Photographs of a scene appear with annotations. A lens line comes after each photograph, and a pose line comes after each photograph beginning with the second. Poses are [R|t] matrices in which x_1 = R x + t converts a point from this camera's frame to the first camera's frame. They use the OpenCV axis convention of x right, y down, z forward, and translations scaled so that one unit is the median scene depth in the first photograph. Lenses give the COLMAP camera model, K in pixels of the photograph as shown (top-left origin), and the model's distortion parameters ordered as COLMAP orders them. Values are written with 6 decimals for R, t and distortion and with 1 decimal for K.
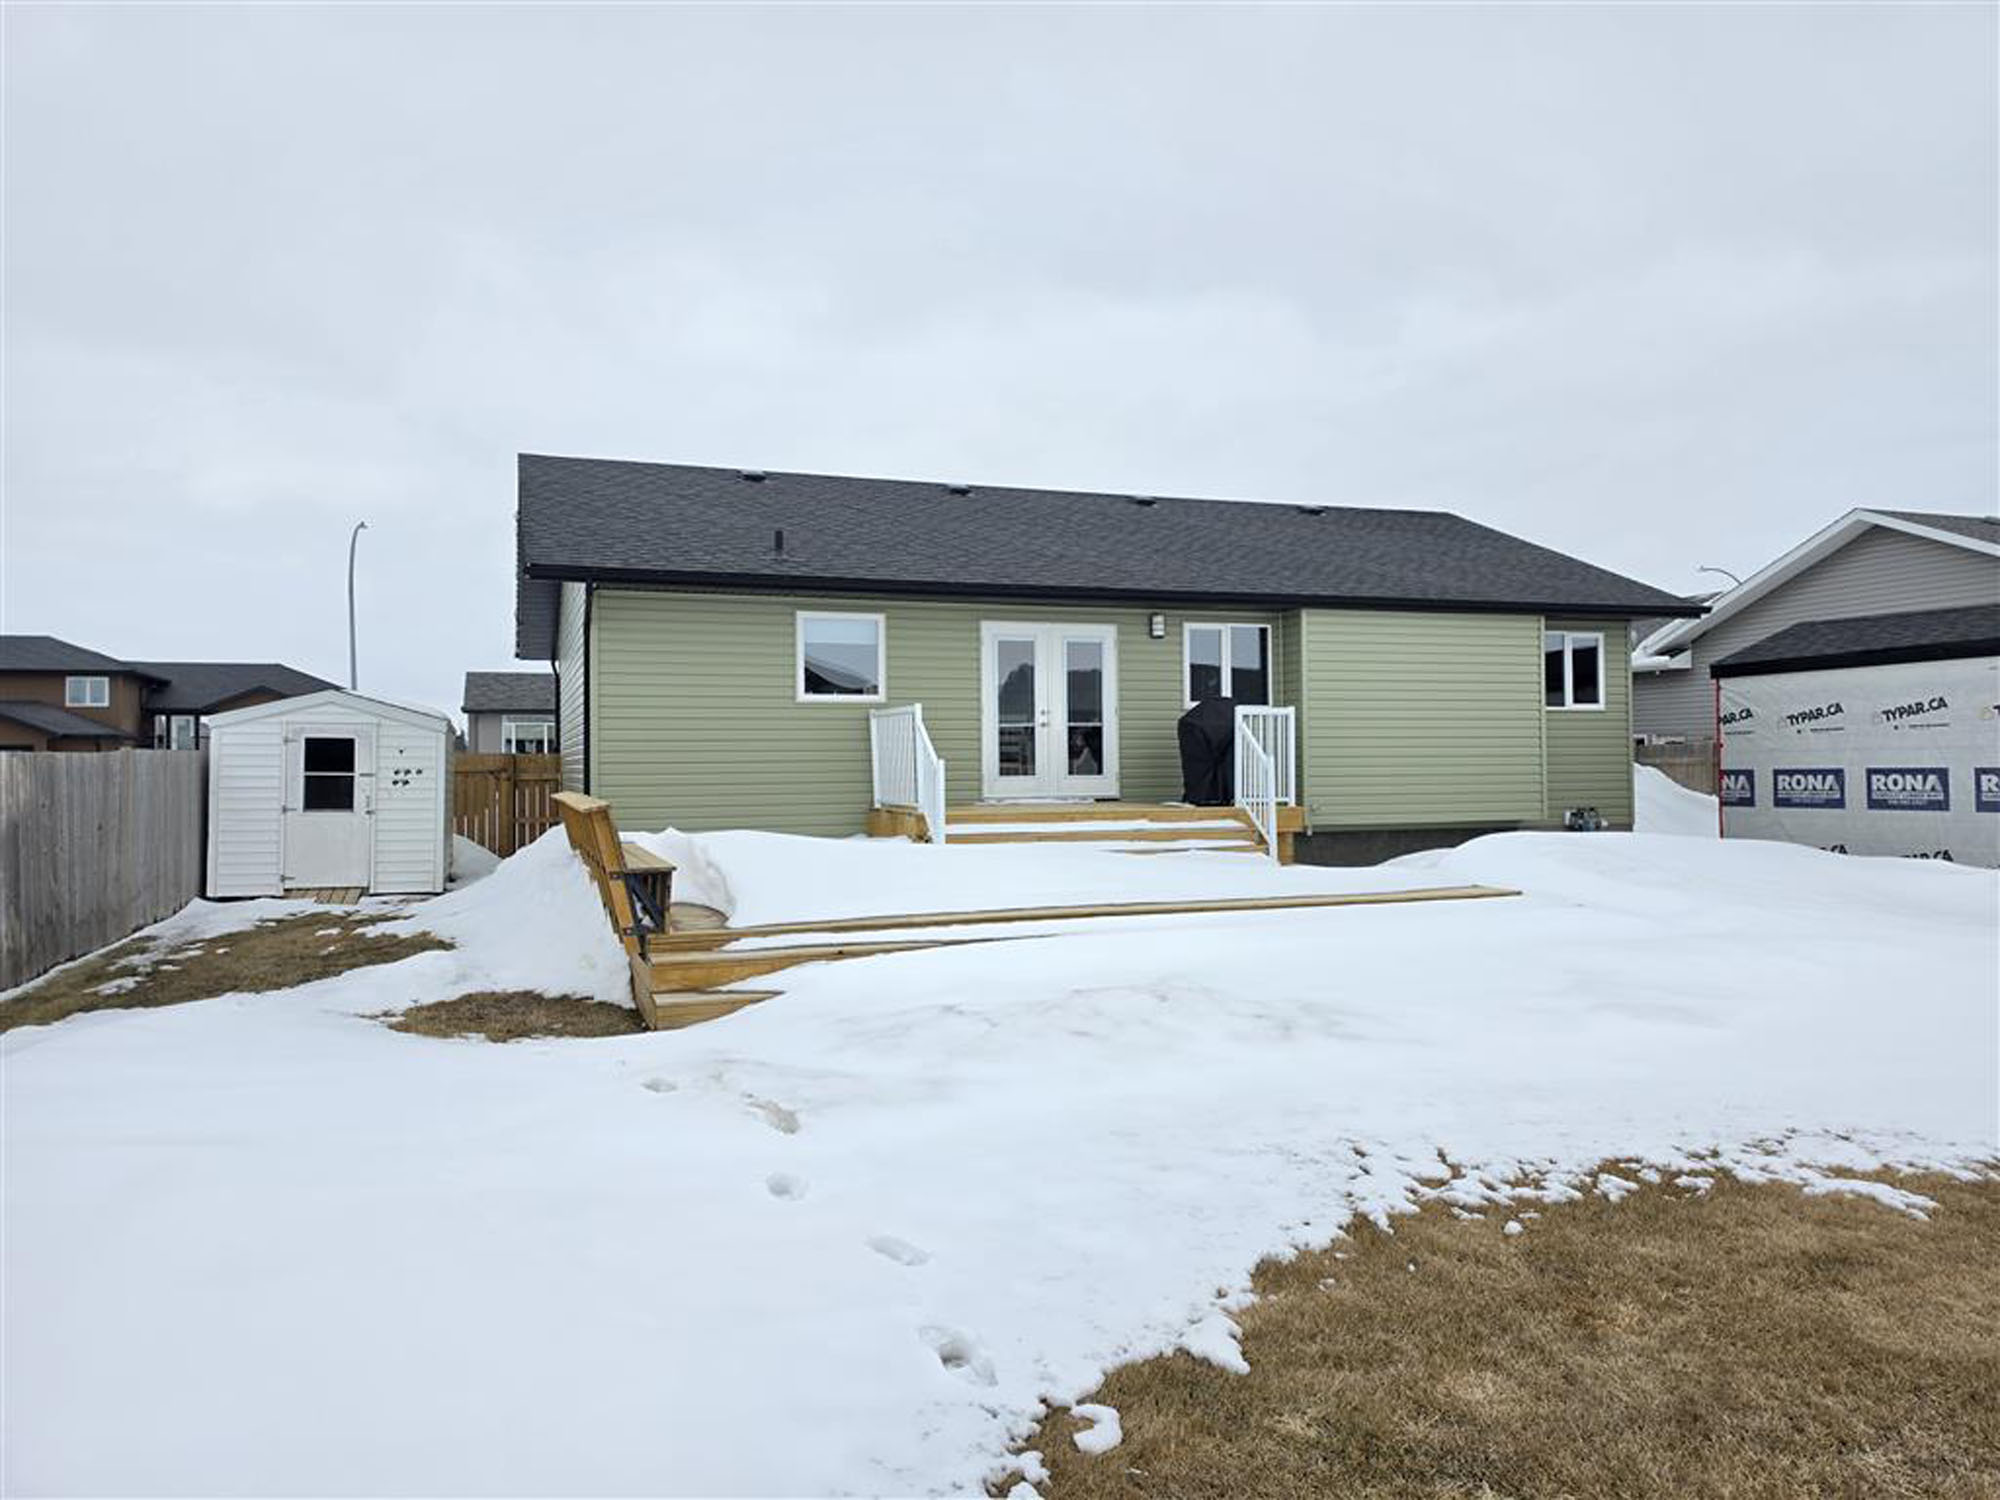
lens RADIAL K [[1335.3, 0, 998.4], [0, 1335.3, 748.0], [0, 0, 1]] dist [0.074553, -0.000360]
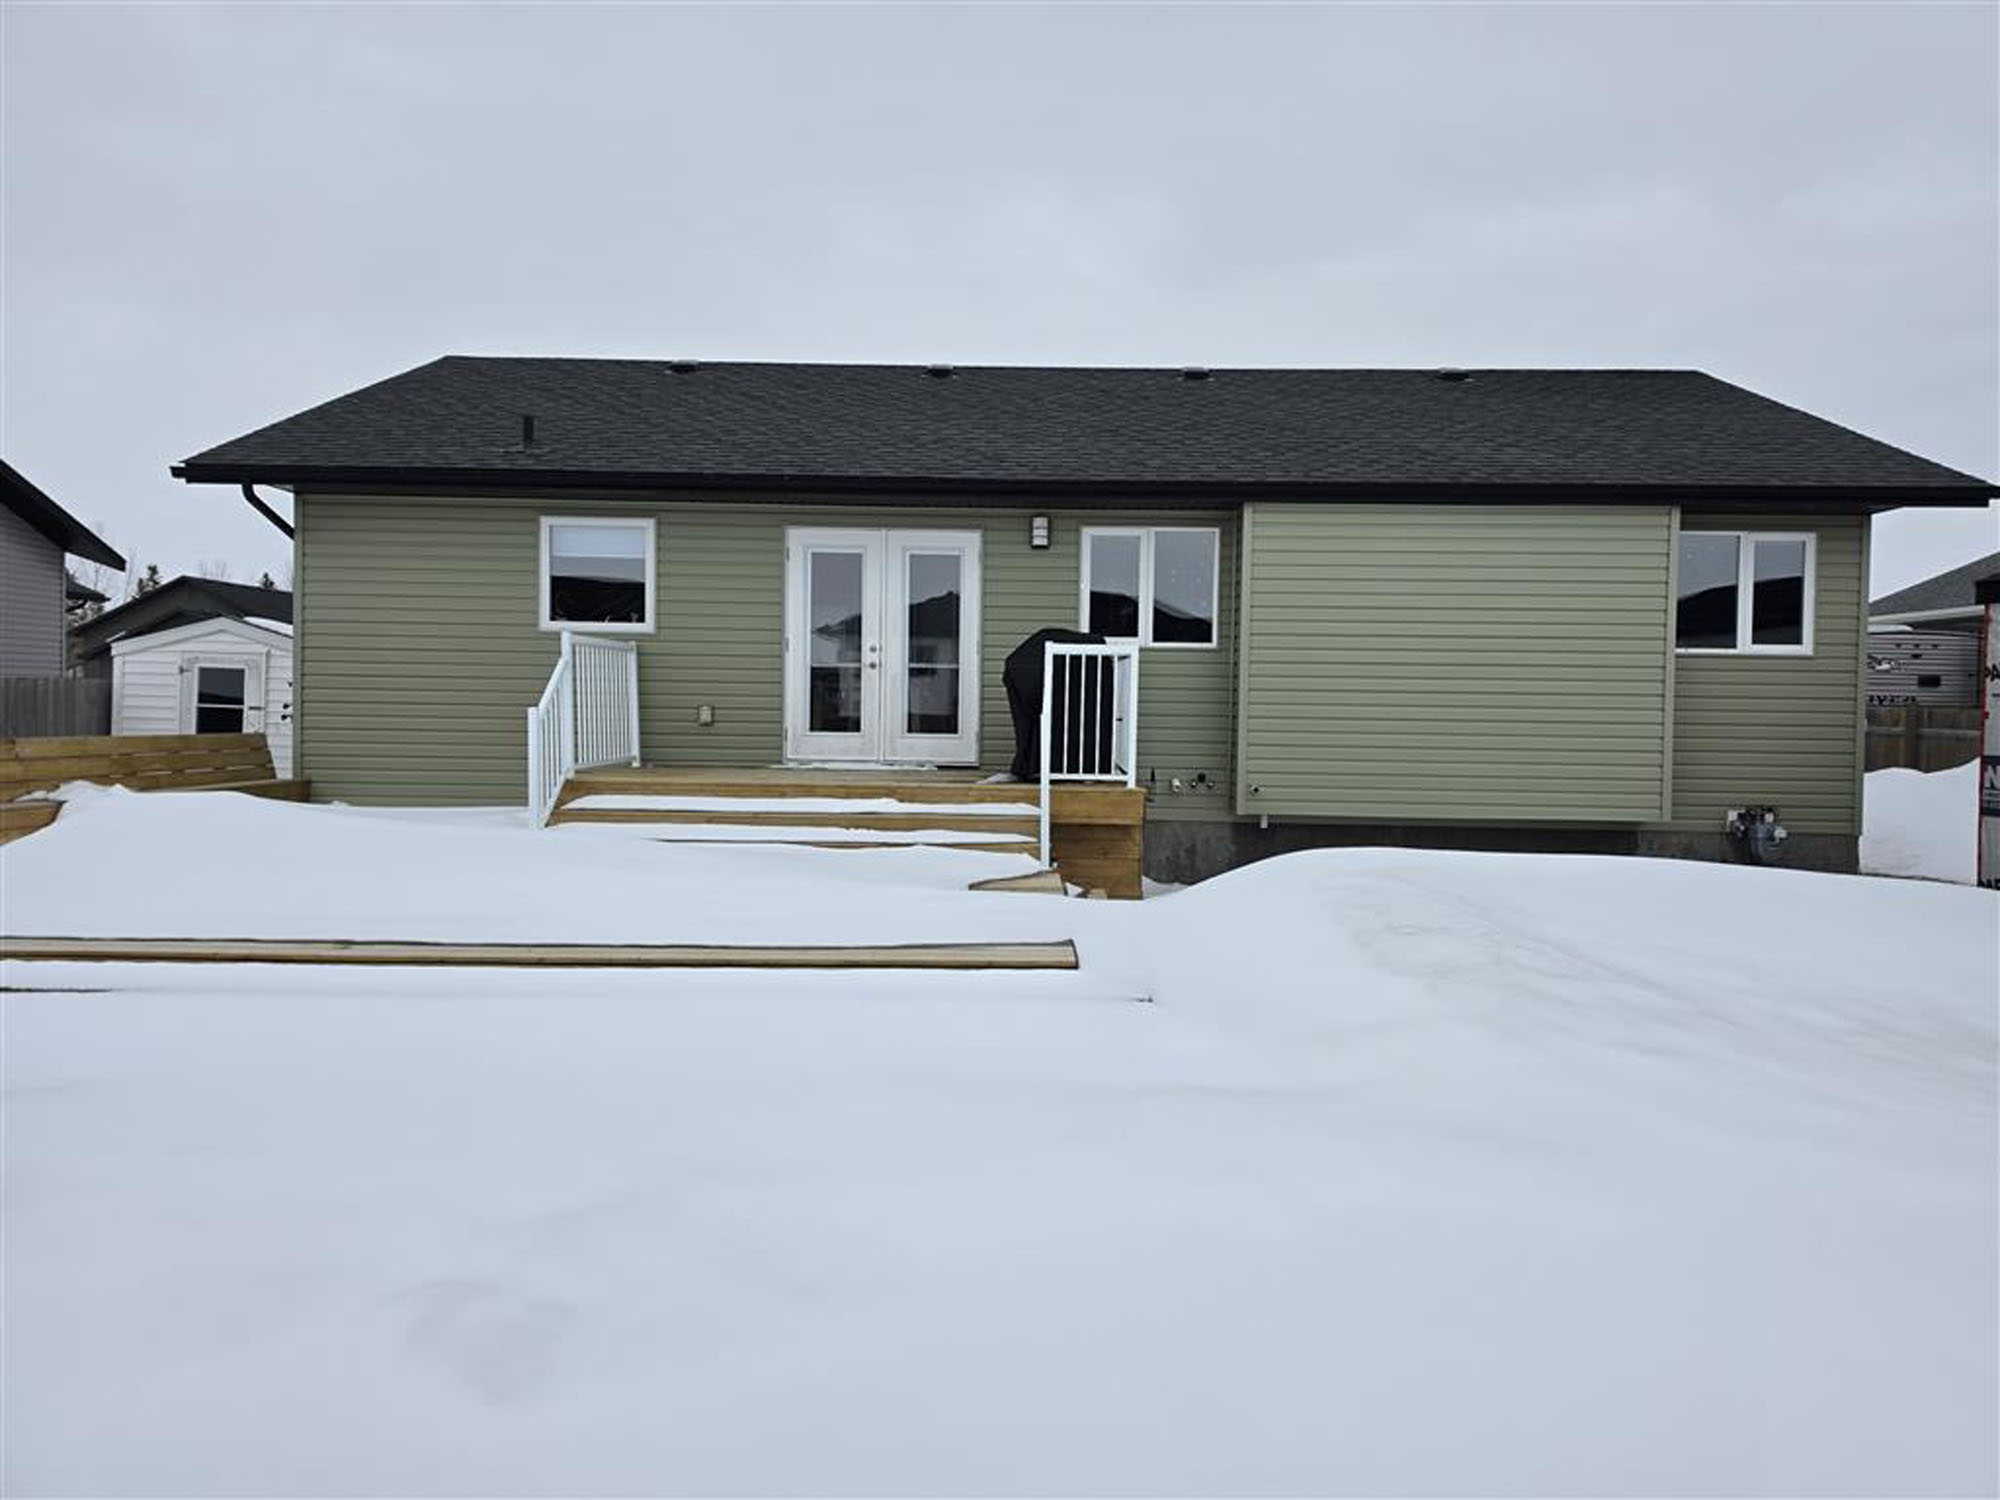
lens RADIAL K [[1335.3, 0, 1009.3], [0, 1335.3, 754.3], [0, 0, 1]] dist [0.074553, -0.000360]
pose [[0.941448, 0.035938, -0.335238, 0.355393], [-0.021207, 0.998646, 0.047500, -0.004566], [0.336491, -0.037609, 0.940935, 0.305677]]
